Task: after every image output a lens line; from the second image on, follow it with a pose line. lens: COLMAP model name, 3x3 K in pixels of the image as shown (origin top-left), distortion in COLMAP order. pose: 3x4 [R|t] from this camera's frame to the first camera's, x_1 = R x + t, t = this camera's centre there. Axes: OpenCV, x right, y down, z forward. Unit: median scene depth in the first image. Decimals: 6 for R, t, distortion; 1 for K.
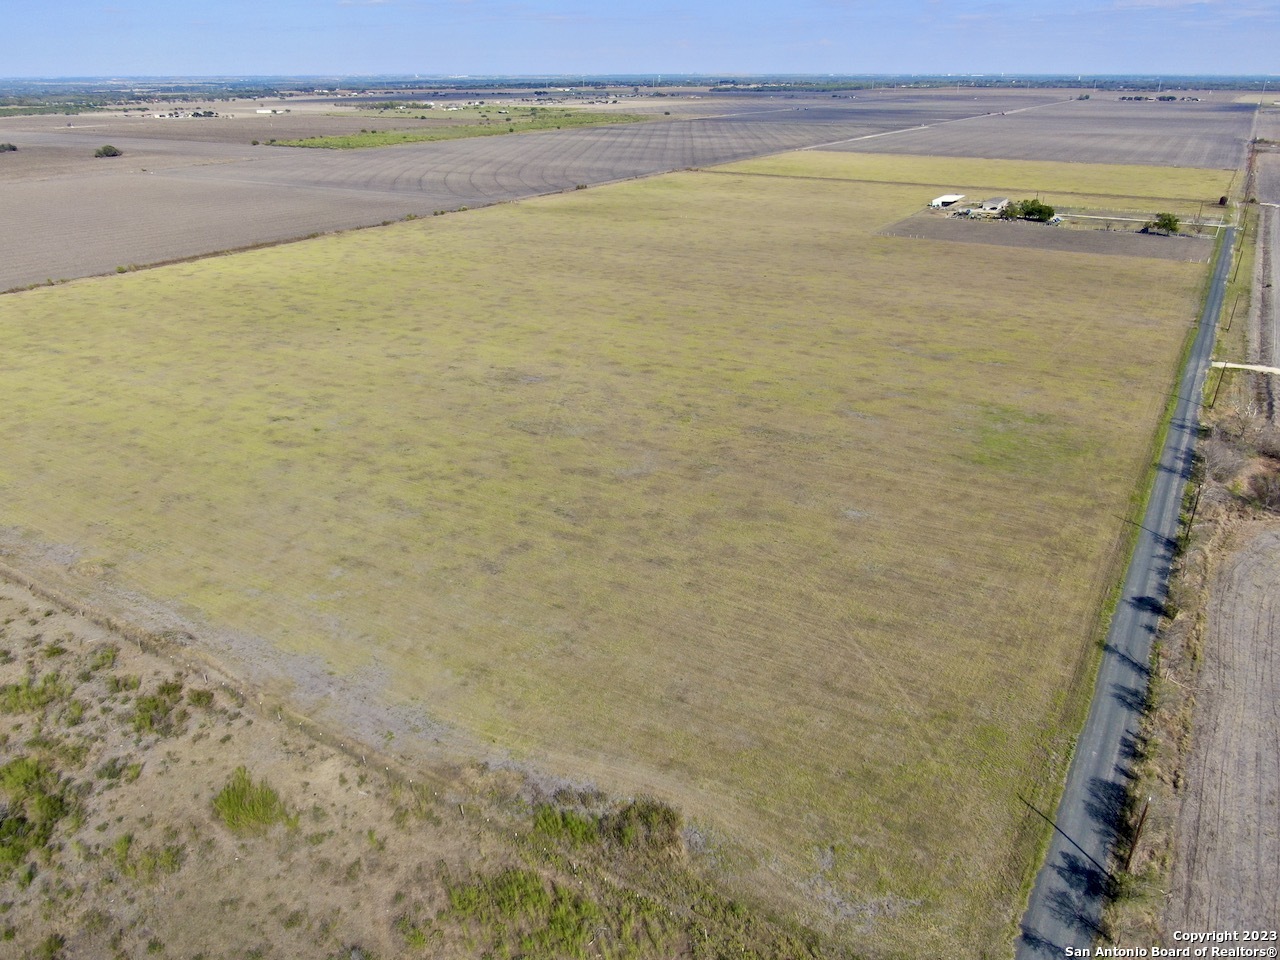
lens RADIAL K [[928.0, 0, 640.0], [0, 928.0, 480.0], [0, 0, 1]] dist [-0.014255, 0.005291]
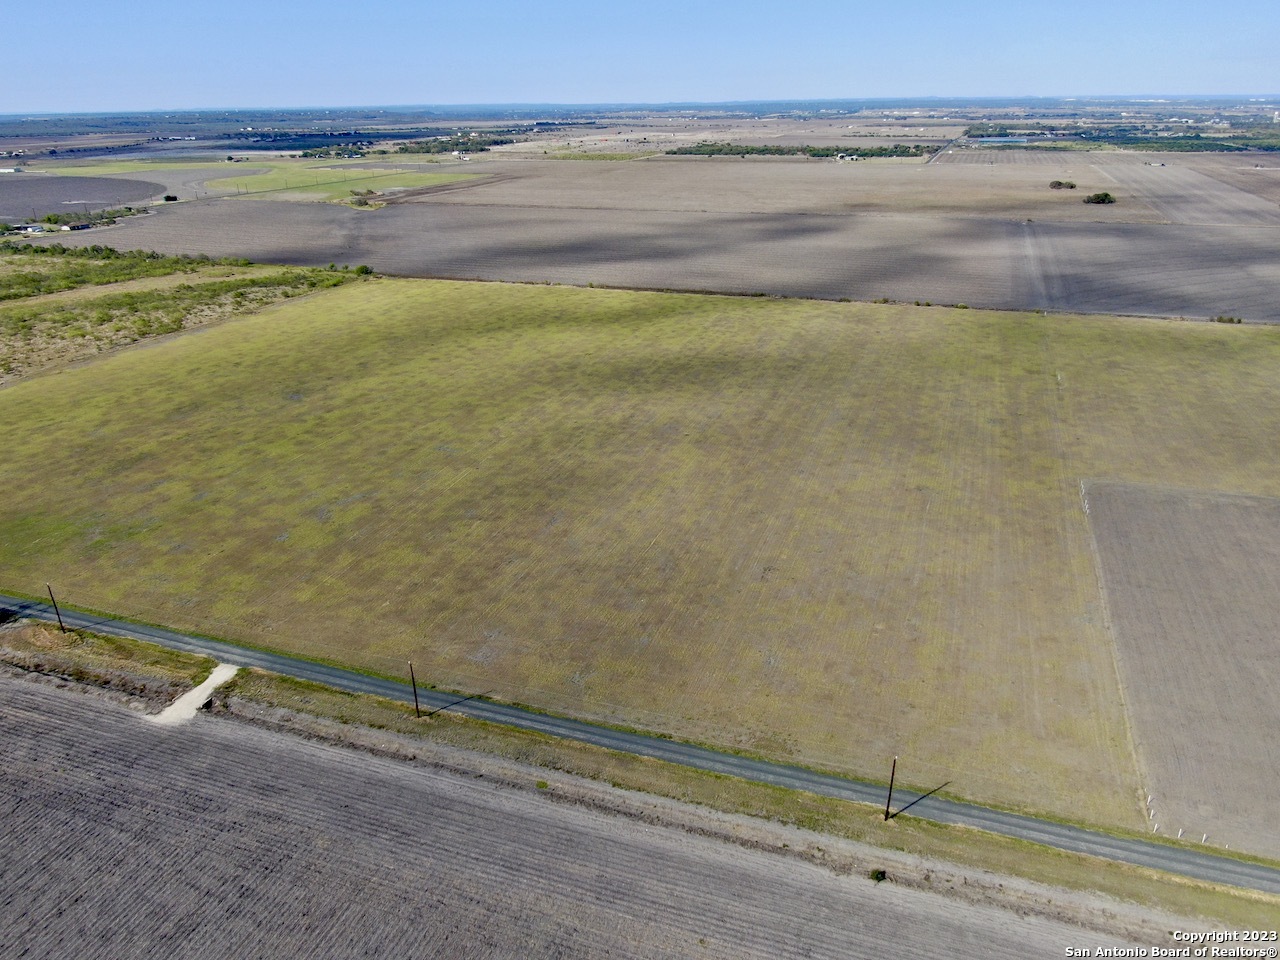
lens RADIAL K [[928.0, 0, 640.0], [0, 928.0, 480.0], [0, 0, 1]] dist [-0.014255, 0.005291]
pose [[0.206174, 0.370923, -0.905488, 2.002769], [-0.382871, 0.882172, 0.274194, -0.888705], [0.900501, 0.290154, 0.323896, 1.594863]]
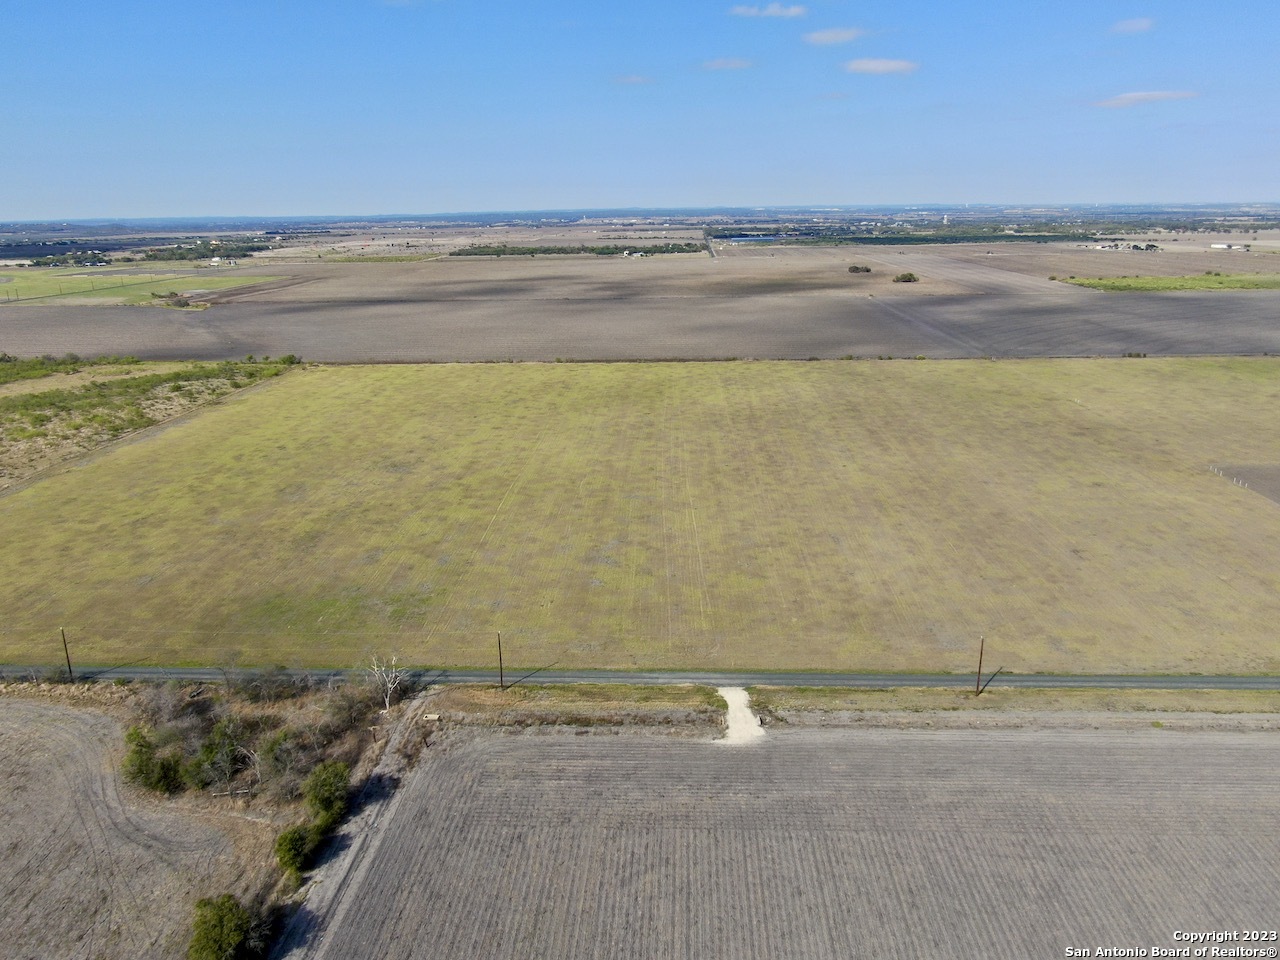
lens RADIAL K [[941.3, 0, 640.0], [0, 941.3, 480.0], [0, 0, 1]] dist [-0.009773, -0.002923]
pose [[0.482670, 0.238086, -0.842819, 1.774288], [-0.340101, 0.937770, 0.070137, -0.460368], [0.807069, 0.252791, 0.533607, 0.861222]]
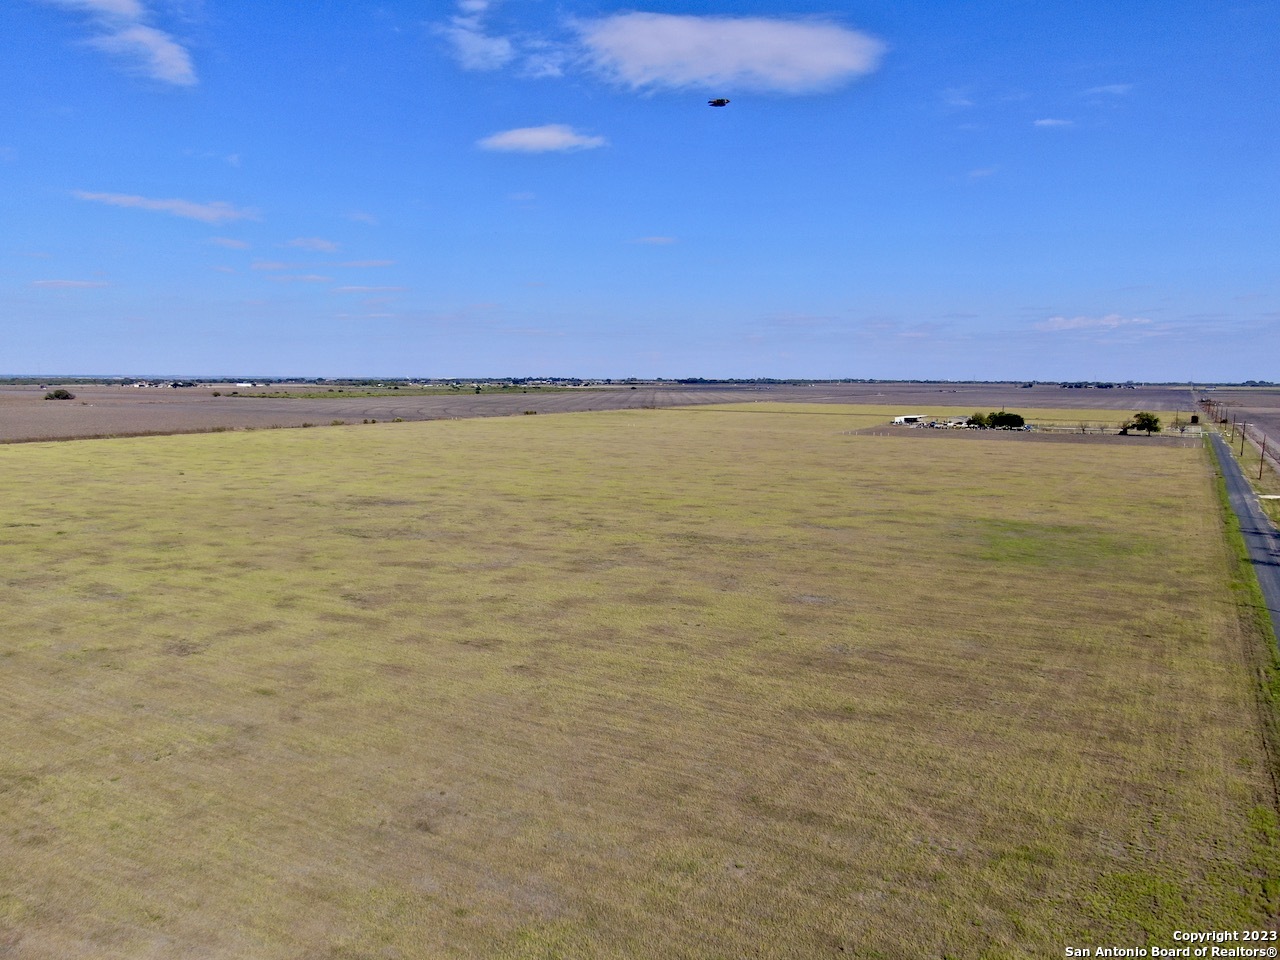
lens RADIAL K [[928.0, 0, 640.0], [0, 928.0, 480.0], [0, 0, 1]] dist [-0.014255, 0.005291]
pose [[0.999613, 0.009265, 0.026213, 0.099271], [-0.000916, 0.953300, -0.302024, 0.157187], [-0.027787, 0.301883, 0.952940, 0.390095]]
